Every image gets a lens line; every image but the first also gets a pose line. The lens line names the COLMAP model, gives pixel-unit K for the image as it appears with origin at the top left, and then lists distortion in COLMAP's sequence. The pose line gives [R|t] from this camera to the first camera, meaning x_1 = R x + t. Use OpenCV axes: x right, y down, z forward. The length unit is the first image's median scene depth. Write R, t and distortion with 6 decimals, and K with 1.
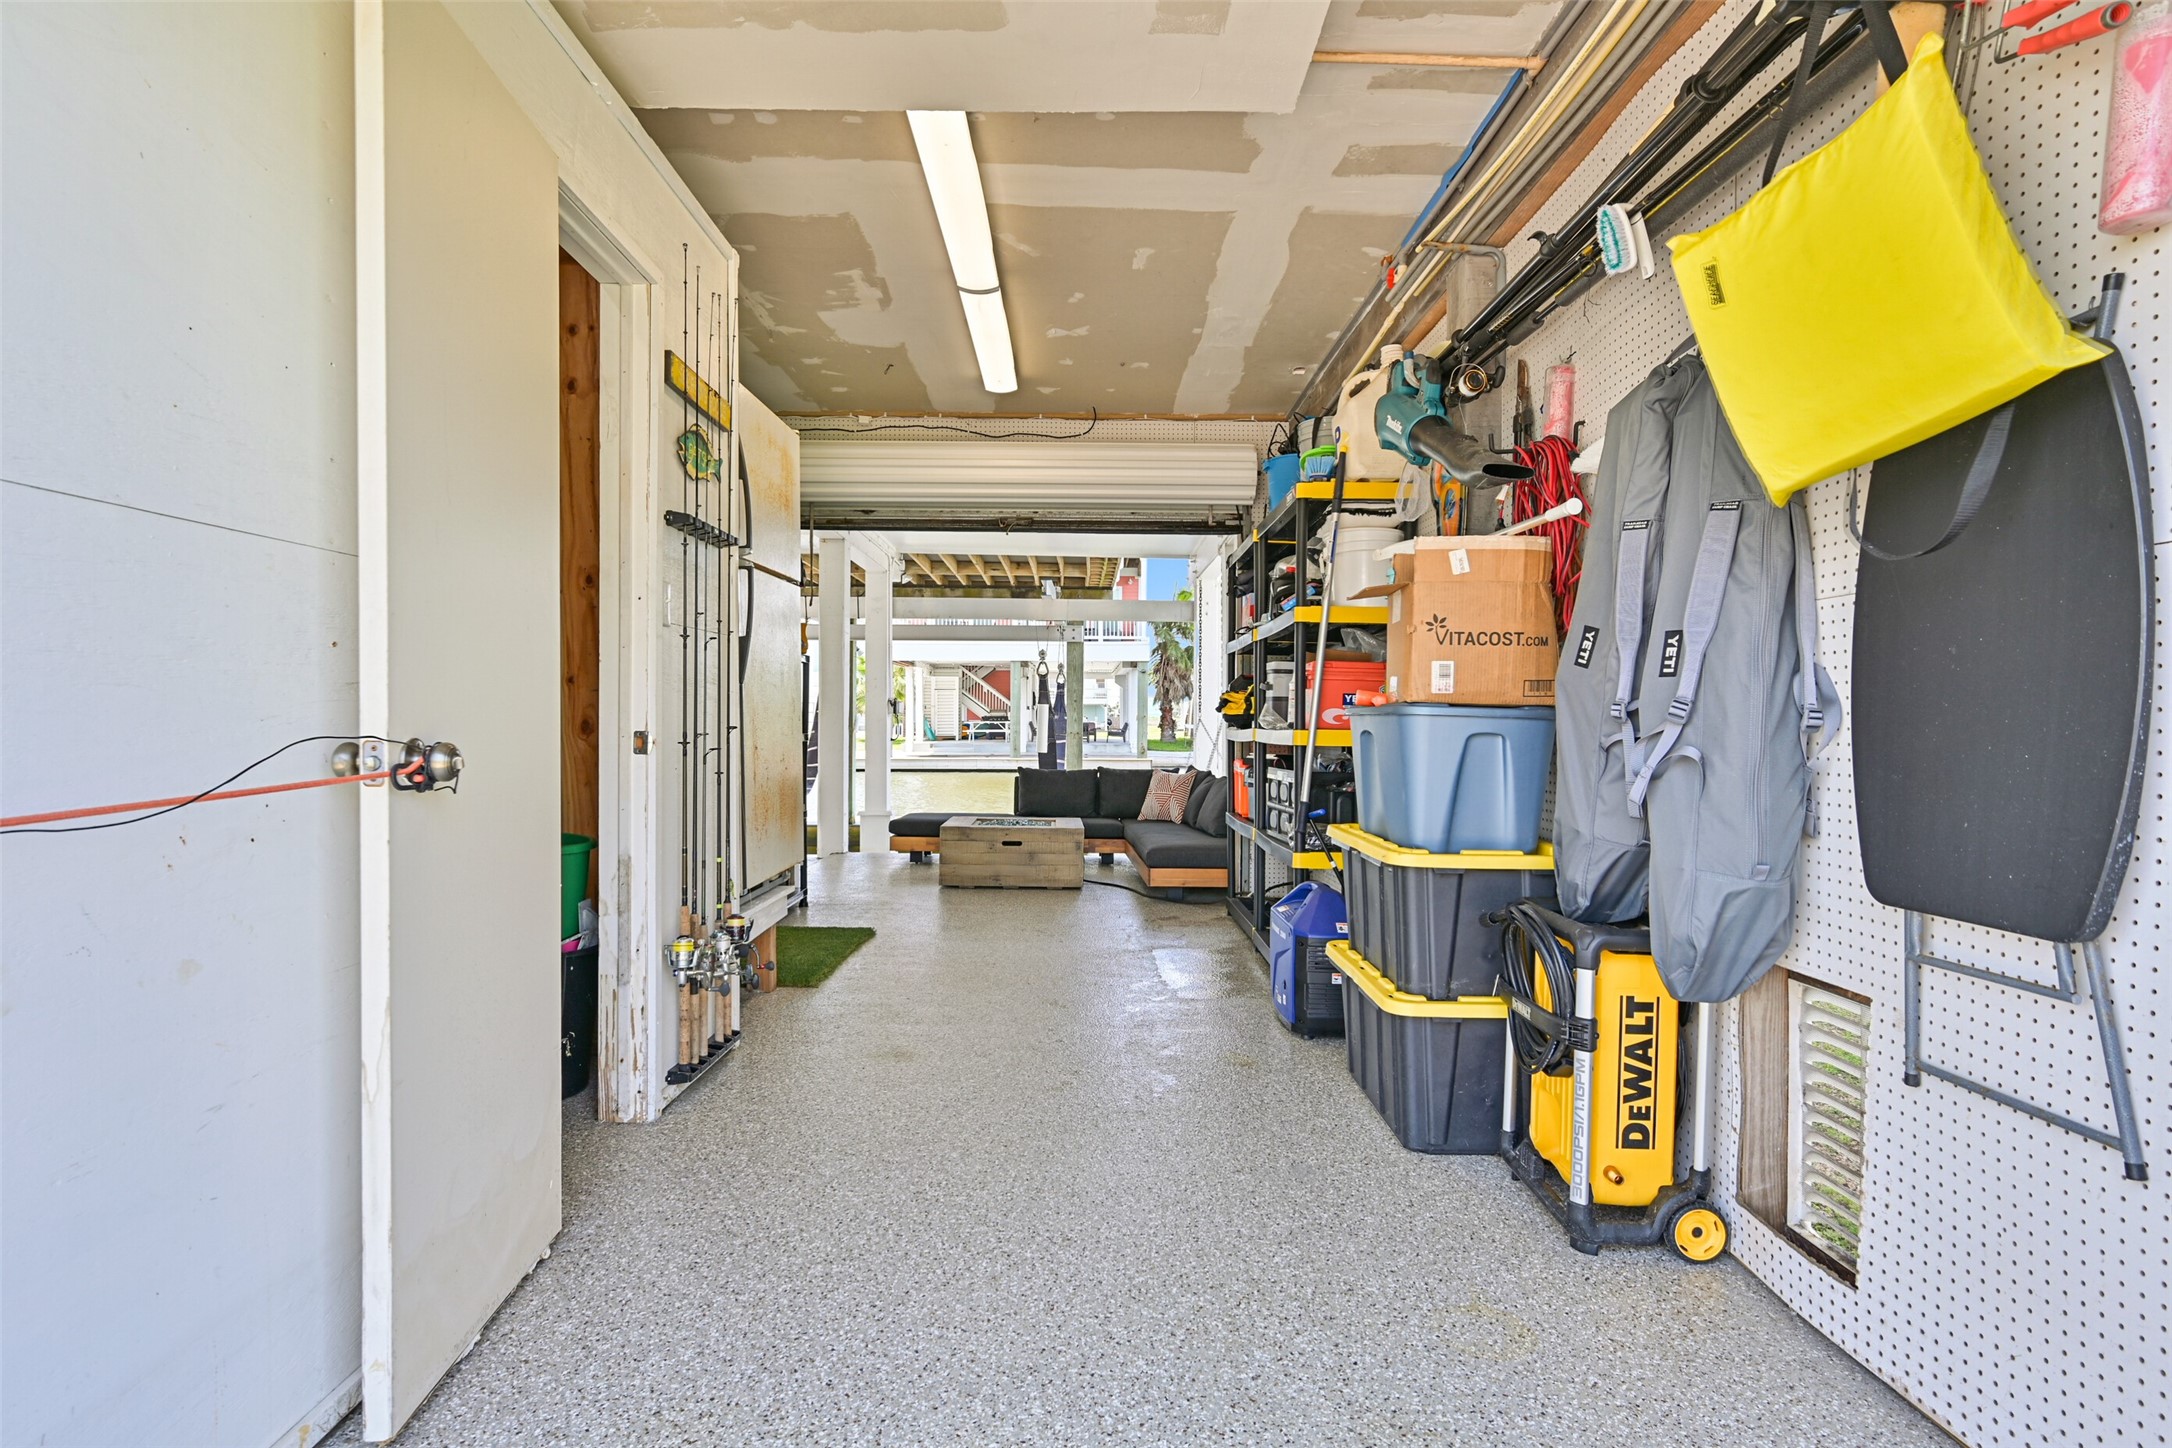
lens RADIAL K [[1094.4, 0, 1086.0], [0, 1094.4, 724.0], [0, 0, 1]] dist [0.000100, -0.000002]
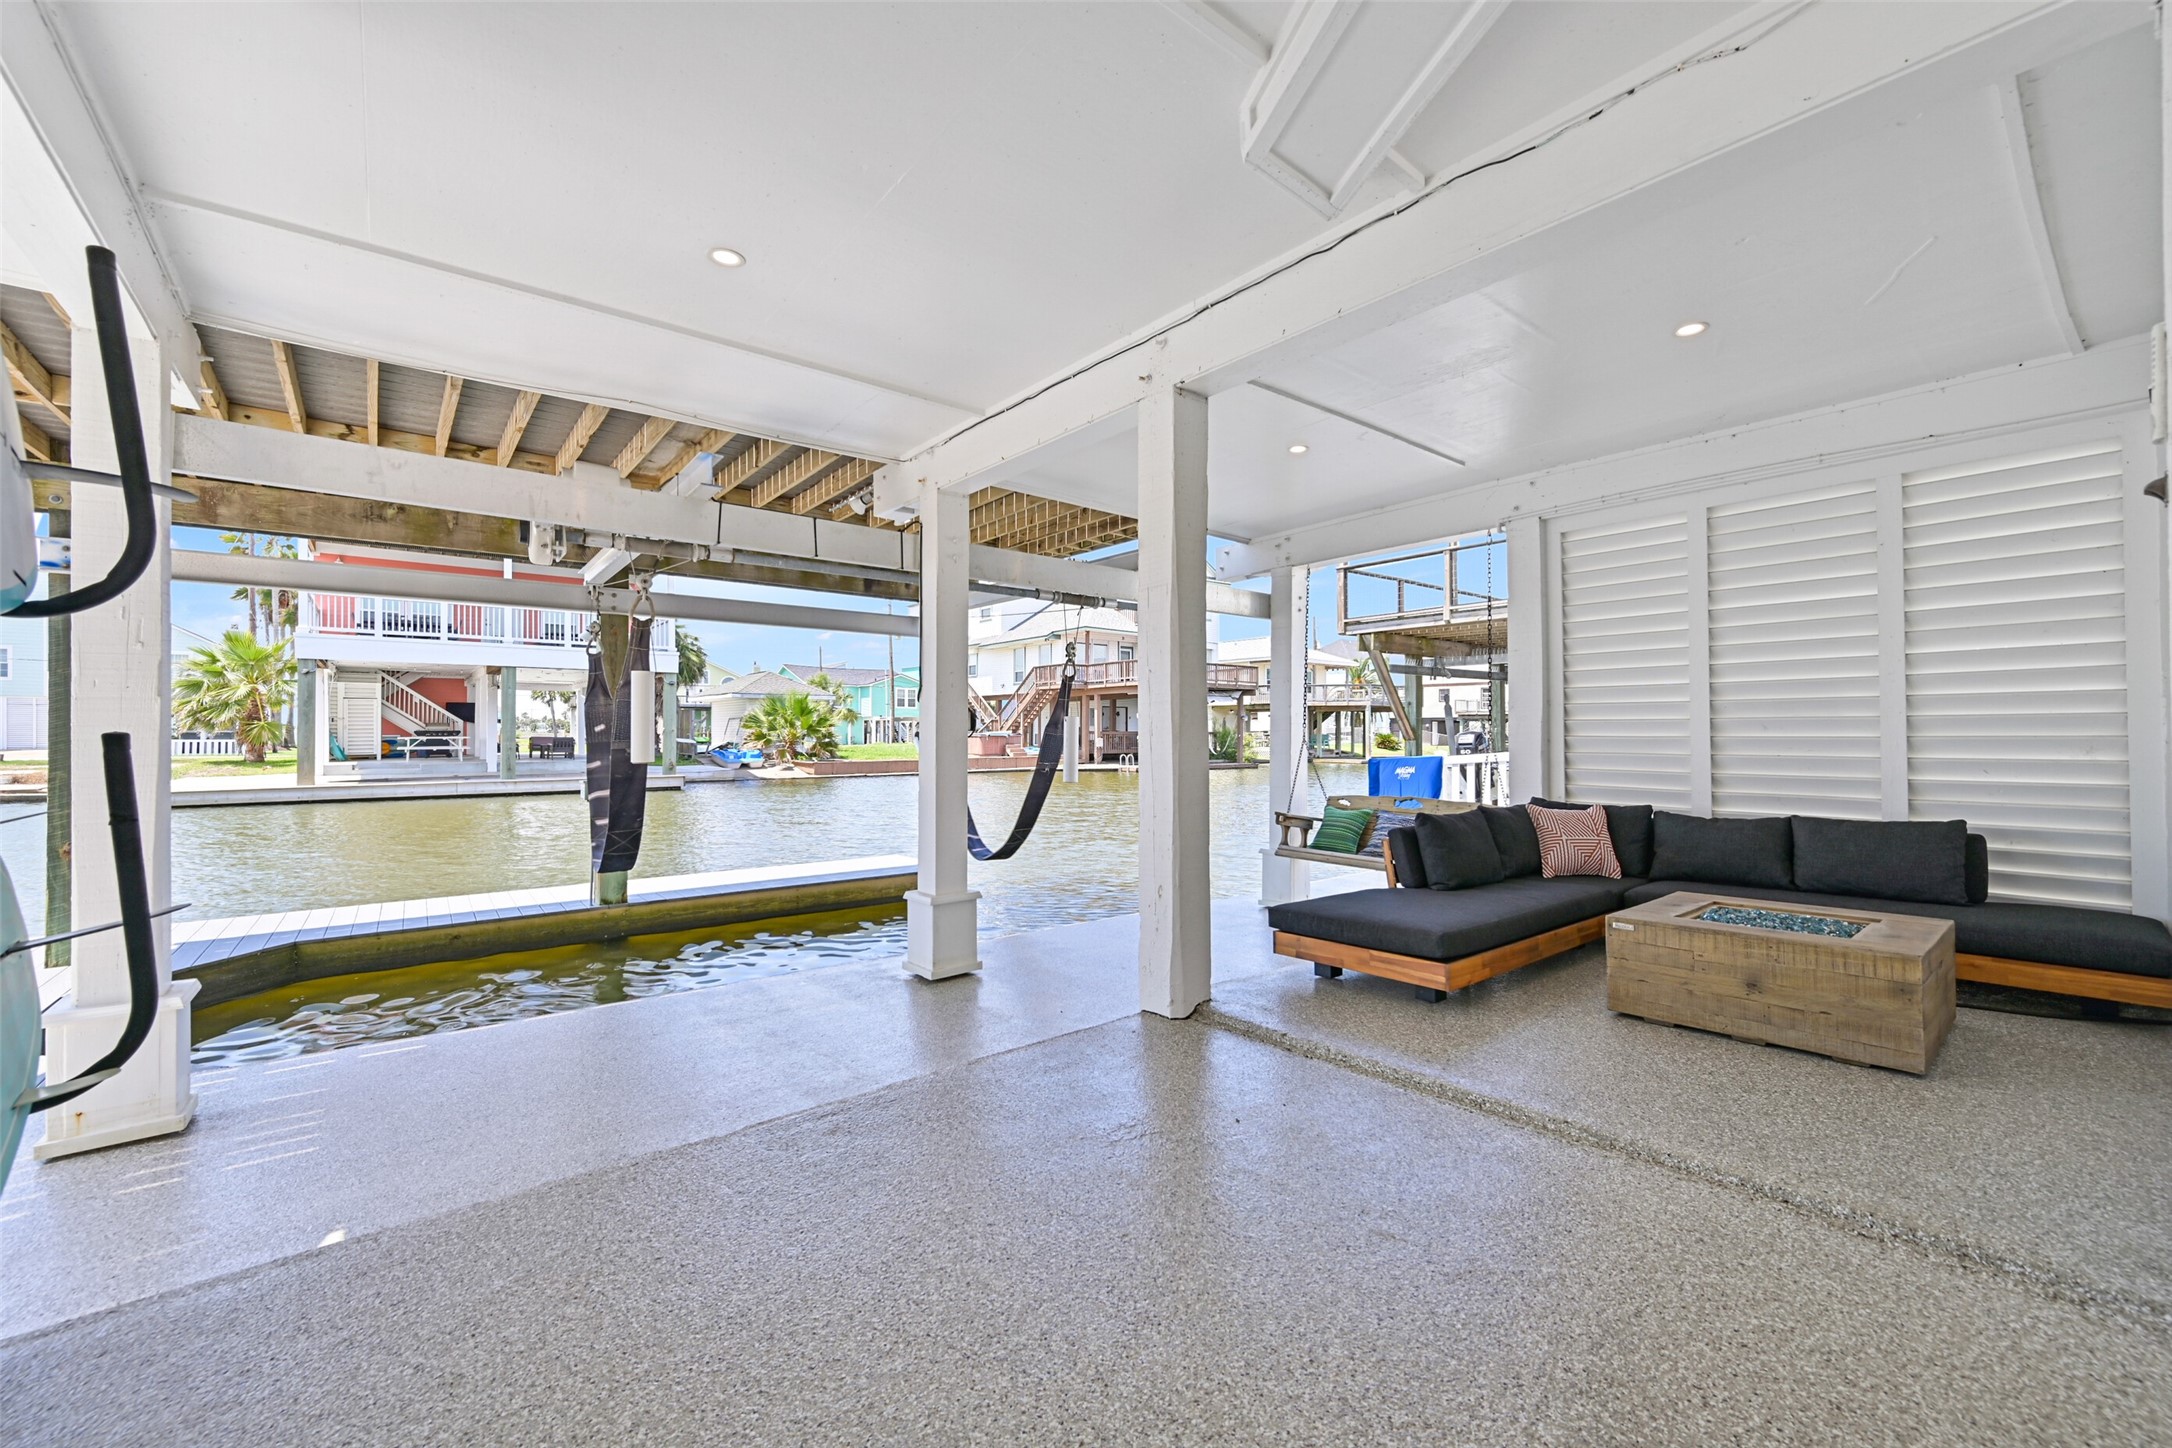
lens RADIAL K [[864.8, 0, 1094.8], [0, 864.8, 729.4], [0, 0, 1]] dist [0.000584, 0.000250]
pose [[0.777886, -0.000943, 0.628405, -0.113996], [0.005443, 0.999971, -0.005237, -0.001864], [-0.628382, 0.007494, 0.777869, 0.155262]]
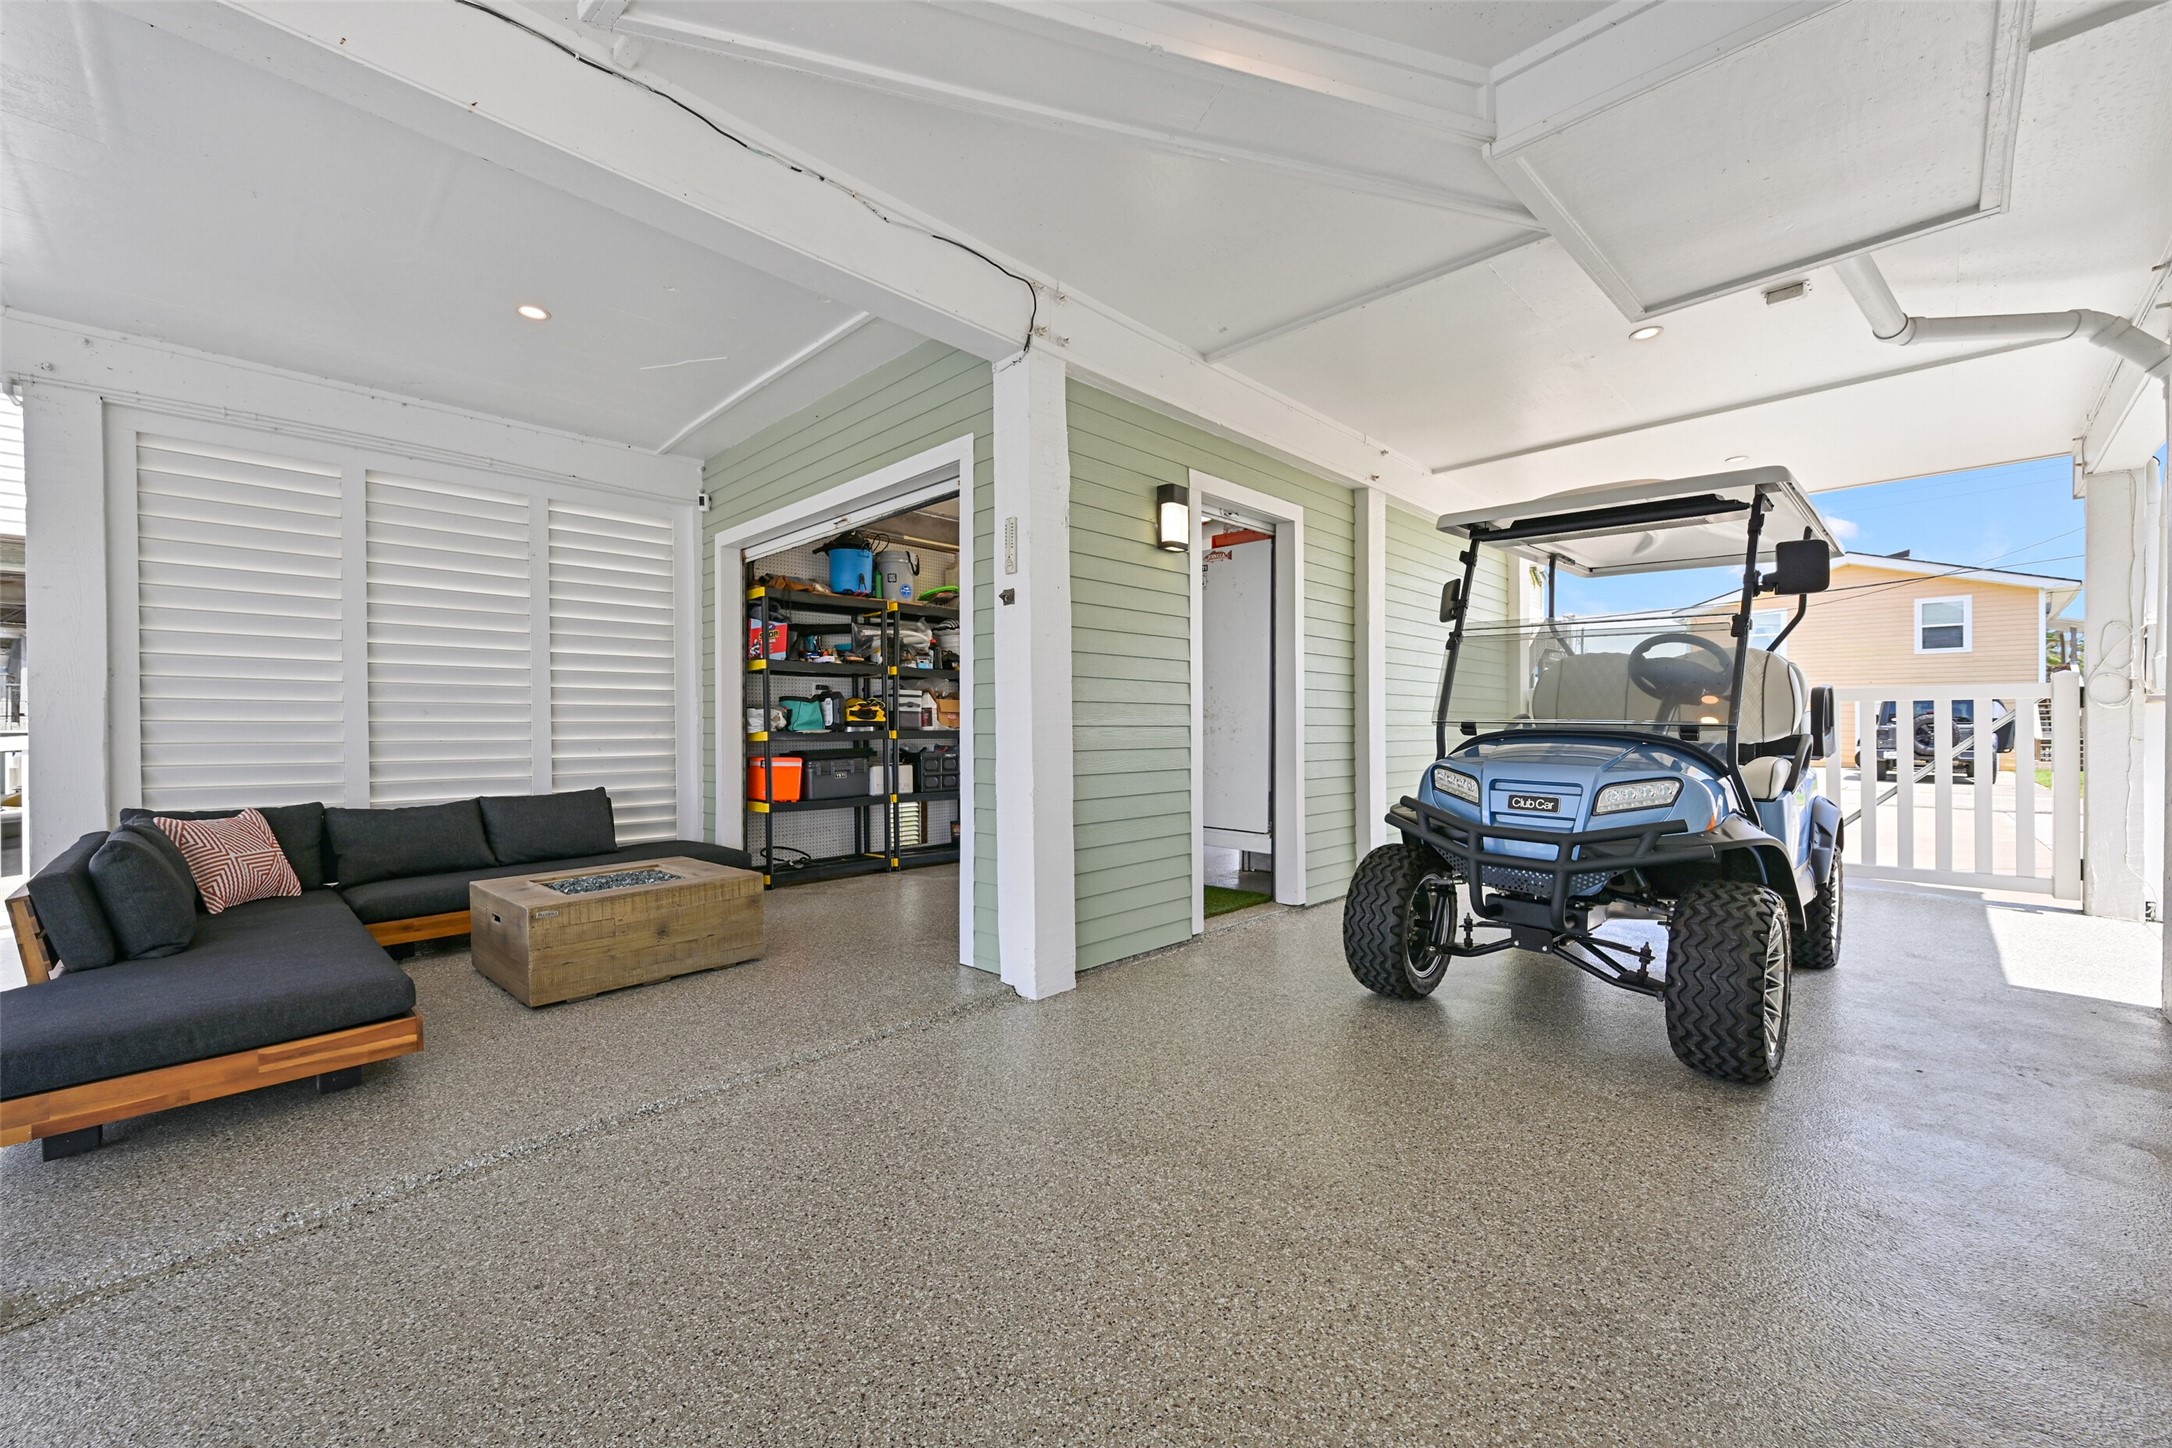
lens RADIAL K [[864.8, 0, 1094.8], [0, 864.8, 729.4], [0, 0, 1]] dist [0.000584, 0.000250]
pose [[-0.713604, -0.003678, 0.700539, -0.114398], [0.000804, 0.999981, 0.006069, -0.000621], [-0.700549, 0.004894, -0.713588, 0.209604]]
